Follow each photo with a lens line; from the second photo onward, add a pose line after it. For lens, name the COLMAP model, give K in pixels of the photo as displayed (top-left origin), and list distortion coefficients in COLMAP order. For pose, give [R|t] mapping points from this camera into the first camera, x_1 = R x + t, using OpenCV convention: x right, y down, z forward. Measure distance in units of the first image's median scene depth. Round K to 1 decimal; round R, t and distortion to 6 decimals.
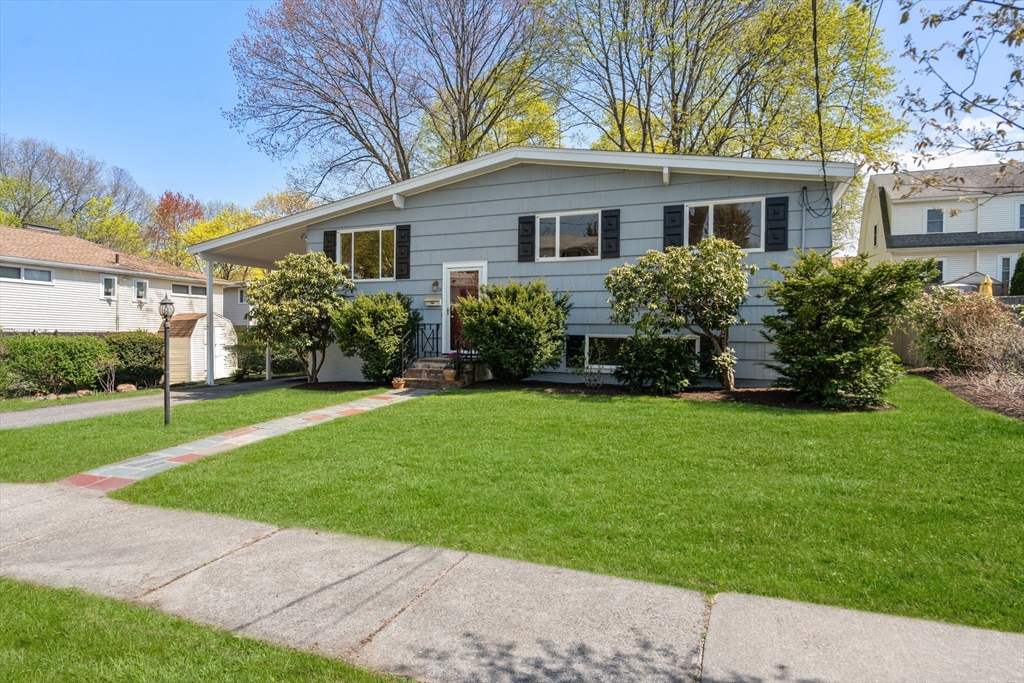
lens RADIAL K [[552.3, 0, 512.0], [0, 552.3, 341.5], [0, 0, 1]] dist [0.000063, -0.000451]
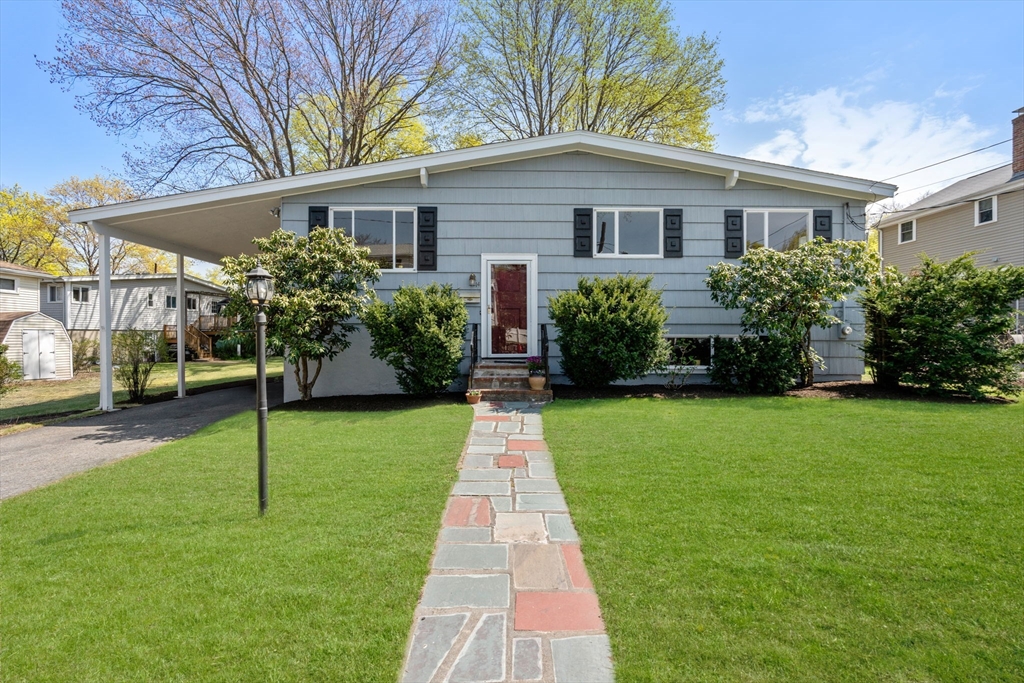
lens RADIAL K [[452.6, 0, 512.0], [0, 452.6, 341.5], [0, 0, 1]] dist [-0.002047, 0.000014]
pose [[0.921360, -0.010558, 0.388567, -0.381301], [0.011566, 0.999933, -0.000256, -0.003212], [-0.388538, 0.004731, 0.921420, 0.342532]]
